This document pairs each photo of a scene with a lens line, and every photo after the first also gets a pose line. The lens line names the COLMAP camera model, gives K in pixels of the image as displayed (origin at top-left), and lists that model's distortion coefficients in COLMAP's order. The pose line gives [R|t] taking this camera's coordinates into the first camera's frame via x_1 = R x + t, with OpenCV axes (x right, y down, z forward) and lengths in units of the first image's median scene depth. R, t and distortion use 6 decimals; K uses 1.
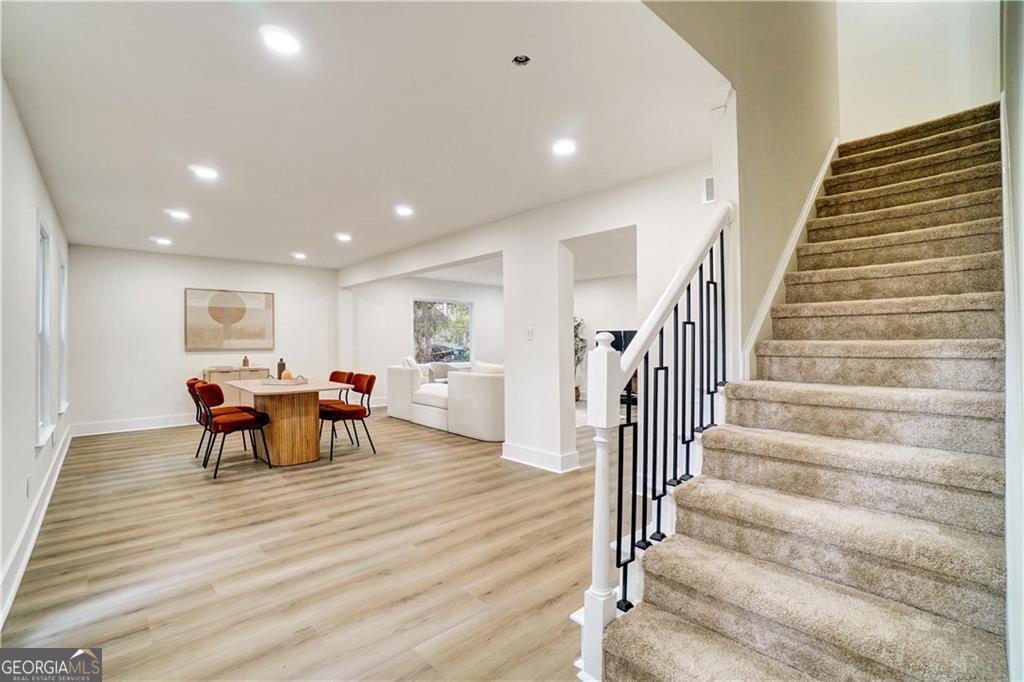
lens RADIAL K [[458.9, 0, 514.3], [0, 458.9, 344.9], [0, 0, 1]] dist [-0.047985, 0.000355]
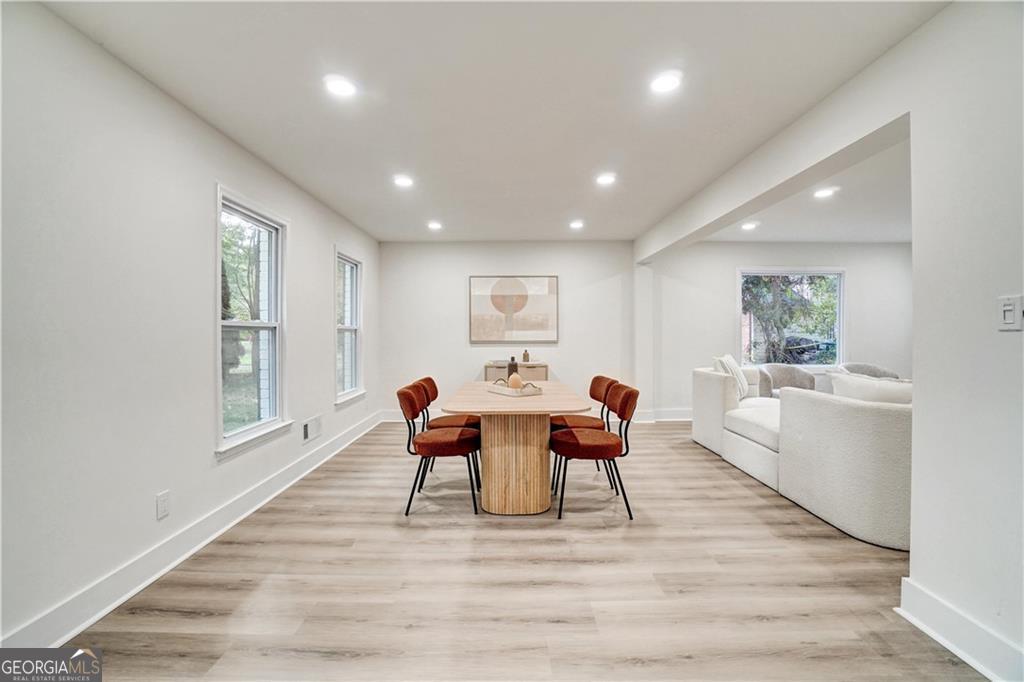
lens RADIAL K [[458.9, 0, 514.3], [0, 458.9, 344.9], [0, 0, 1]] dist [-0.047985, 0.000355]
pose [[0.740960, 0.017178, -0.671329, -0.016079], [-0.003827, 0.999765, 0.021358, -0.003673], [0.671538, -0.013256, 0.740851, 0.346263]]
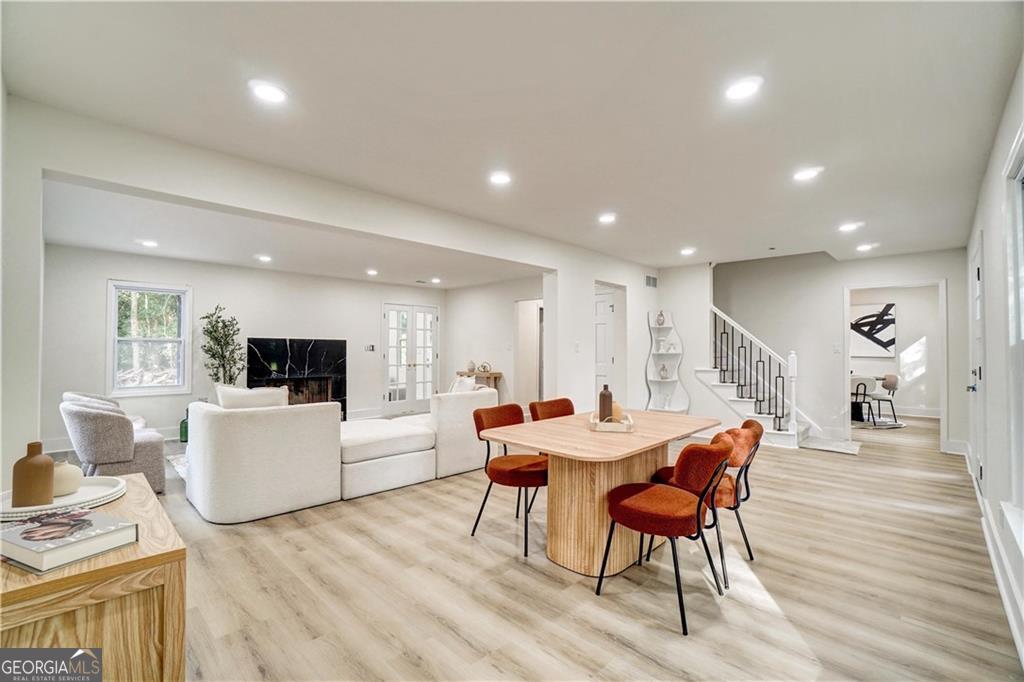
lens RADIAL K [[458.9, 0, 514.3], [0, 458.9, 344.9], [0, 0, 1]] dist [-0.047985, 0.000355]
pose [[-0.067599, 0.014737, 0.997604, -0.821395], [0.001688, 0.999891, -0.014656, -0.009611], [-0.997711, 0.000693, -0.067616, 0.871473]]
